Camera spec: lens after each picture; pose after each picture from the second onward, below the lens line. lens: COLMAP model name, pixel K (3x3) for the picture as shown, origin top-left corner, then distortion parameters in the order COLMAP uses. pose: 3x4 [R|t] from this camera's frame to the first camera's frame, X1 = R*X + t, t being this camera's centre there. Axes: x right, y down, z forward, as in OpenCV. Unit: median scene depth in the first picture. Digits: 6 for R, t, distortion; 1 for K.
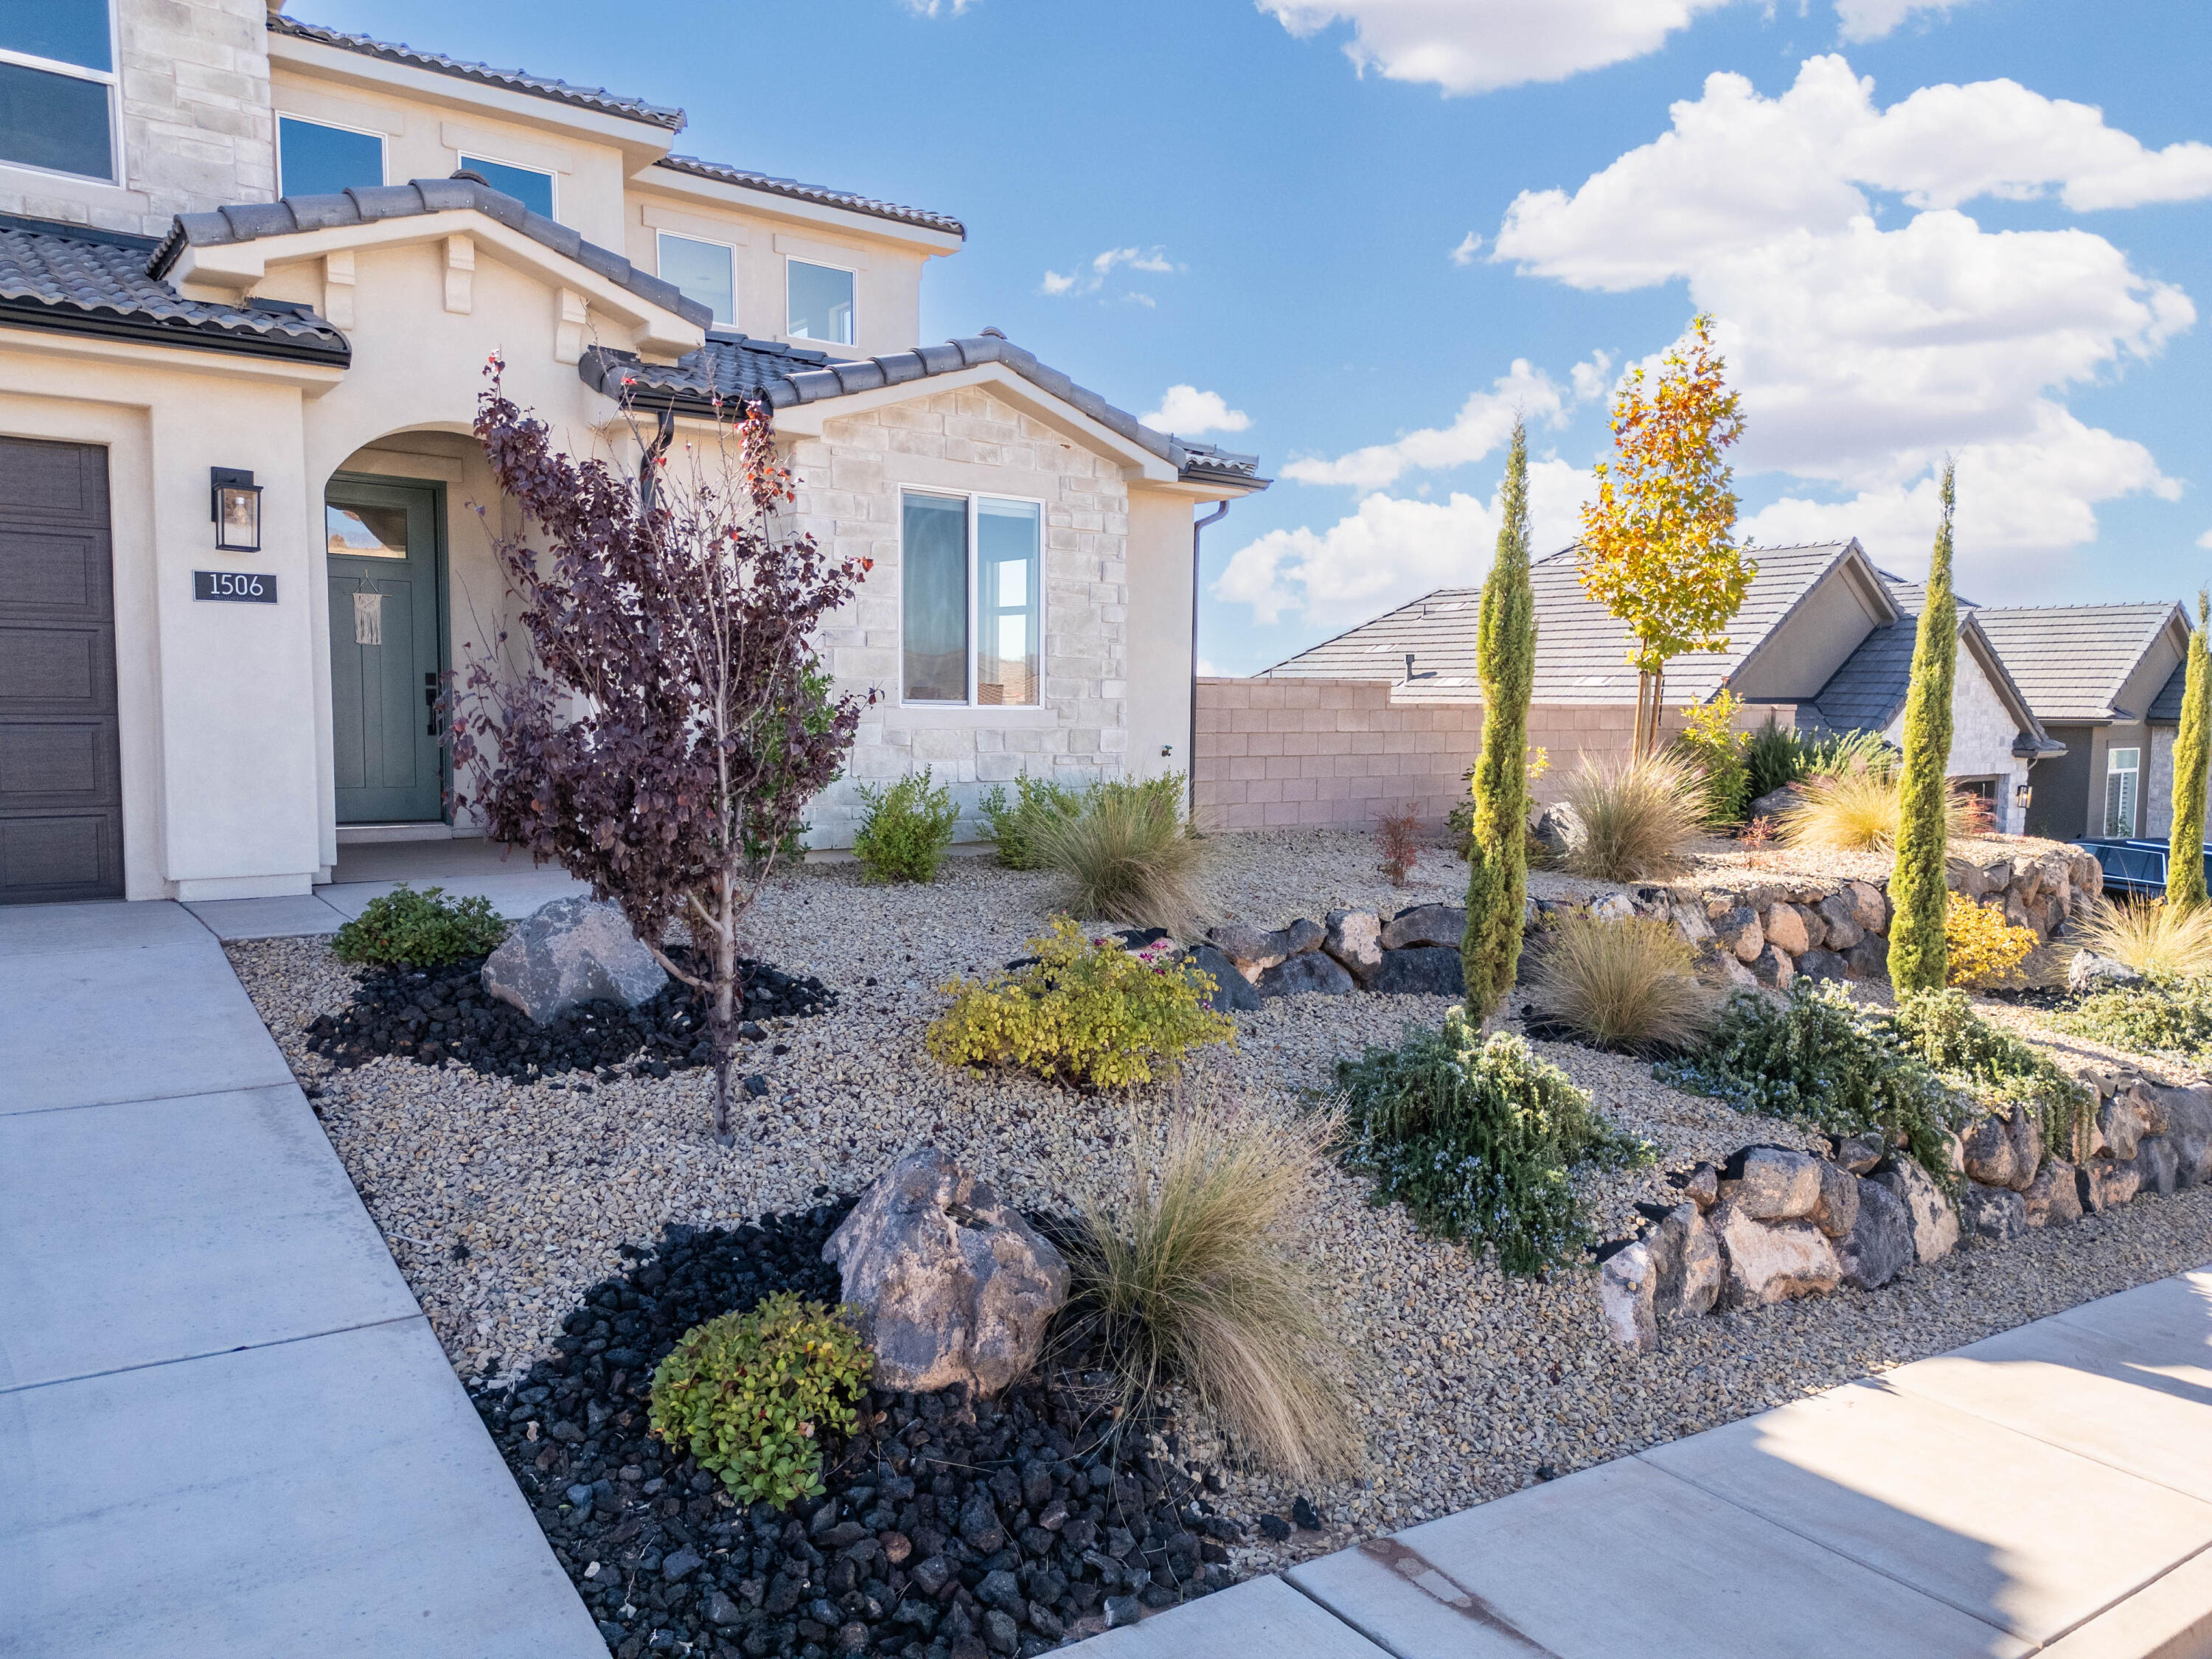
lens RADIAL K [[1544.5, 0, 1106.4], [0, 1544.5, 837.4], [0, 0, 1]] dist [0.072132, -0.063981]
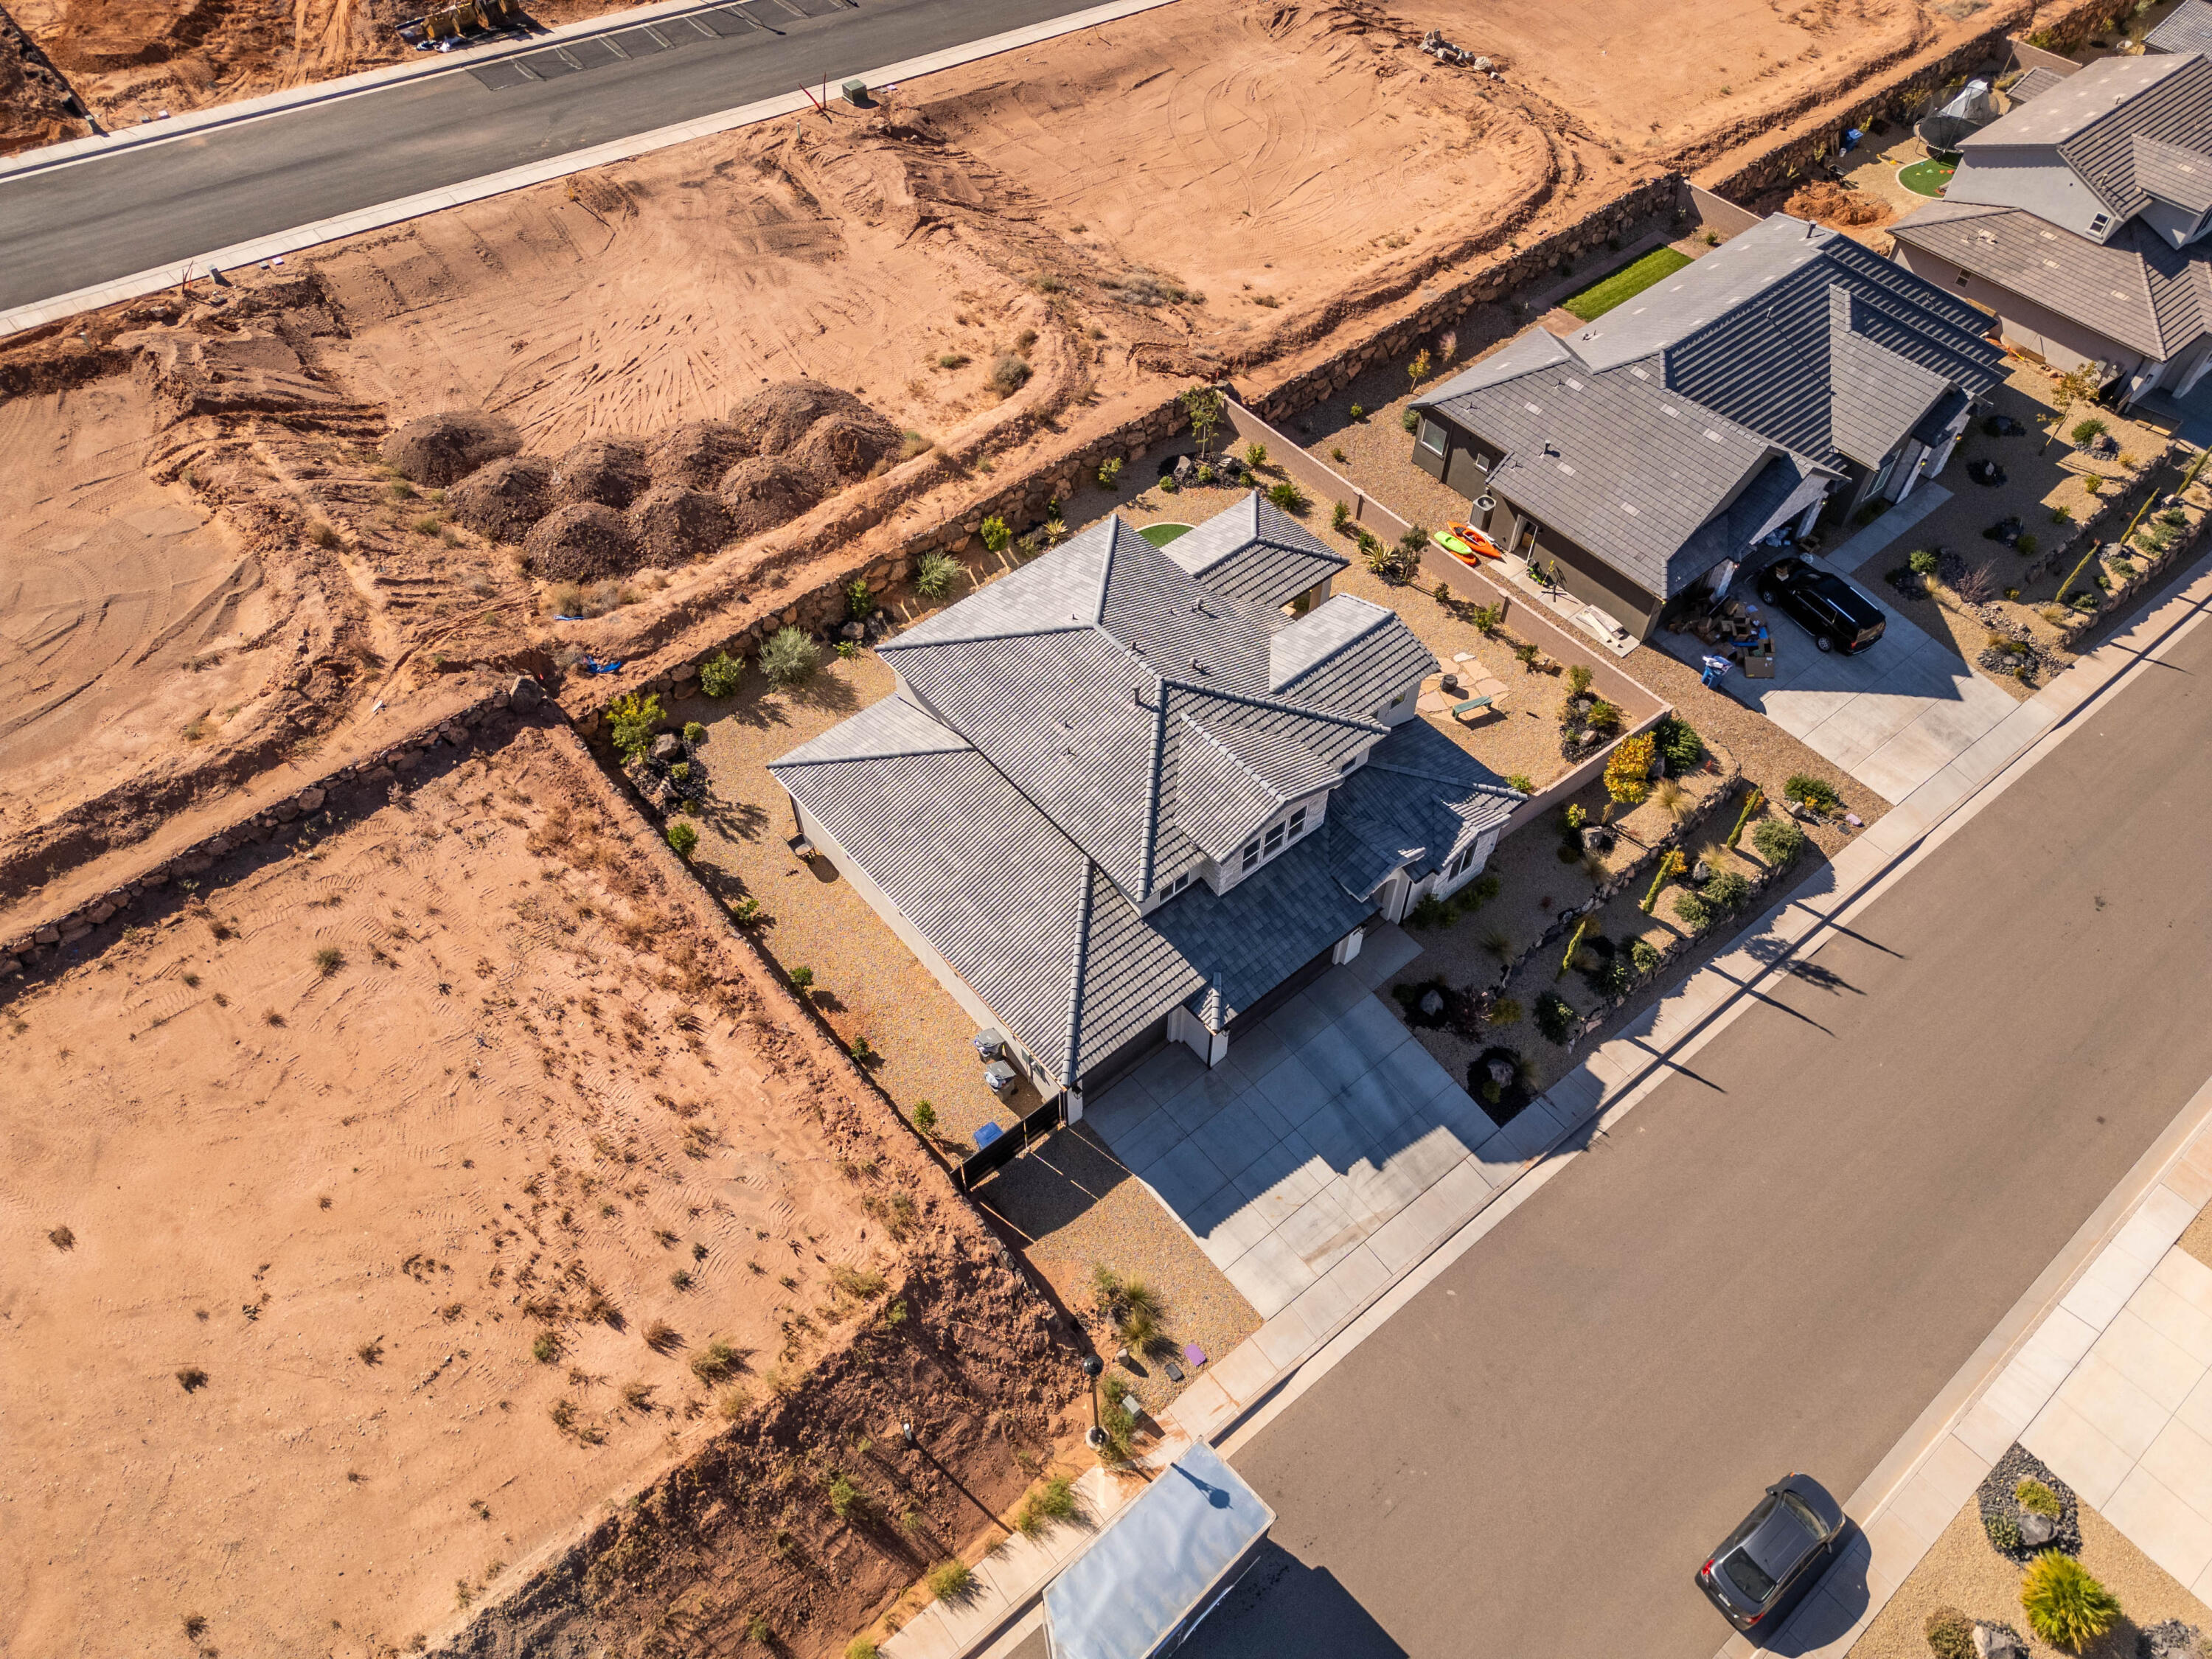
lens RADIAL K [[1544.5, 0, 1108.3], [0, 1544.5, 819.0], [0, 0, 1]] dist [0.072132, -0.063981]
pose [[0.999121, -0.039333, 0.014513, -1.583524], [0.016634, 0.689650, 0.723951, -4.735456], [-0.038485, -0.723073, 0.689698, -2.695678]]
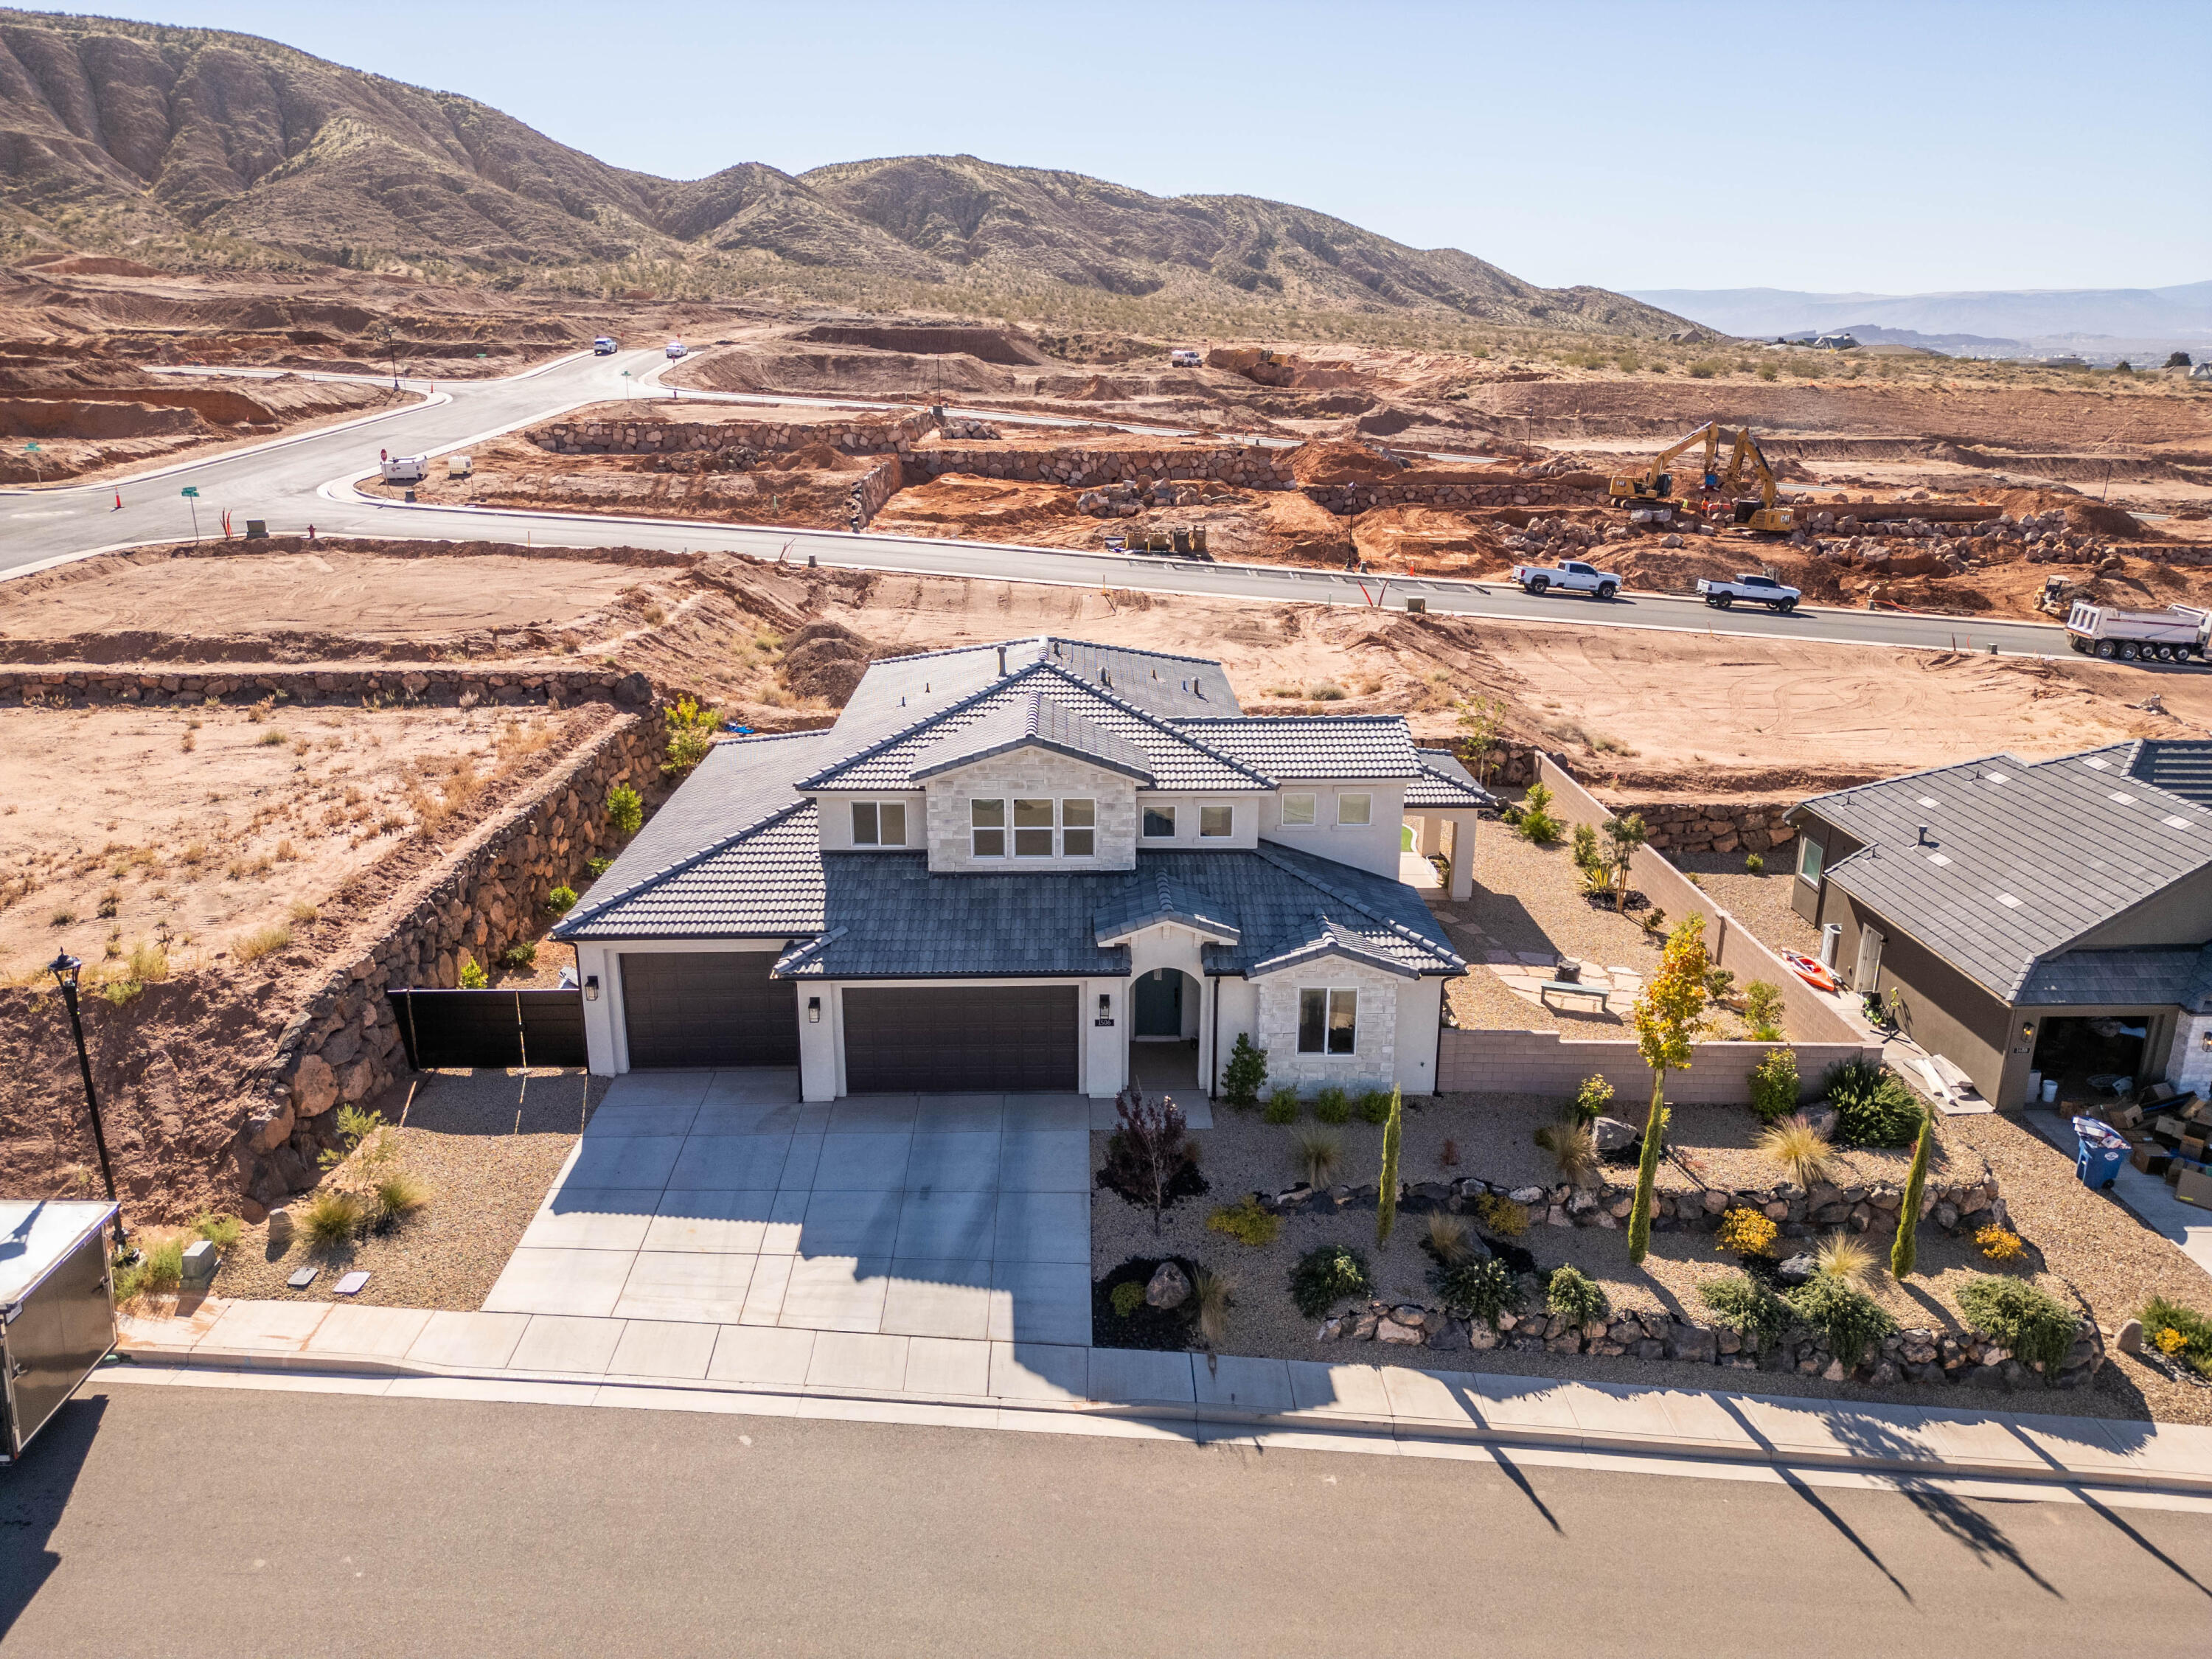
lens RADIAL K [[1544.5, 0, 1111.0], [0, 1544.5, 822.4], [0, 0, 1]] dist [0.072132, -0.063981]
pose [[0.808435, 0.165735, -0.564769, 1.505200], [-0.047970, 0.974898, 0.217424, -1.466591], [0.586627, -0.148681, 0.796092, -1.912965]]
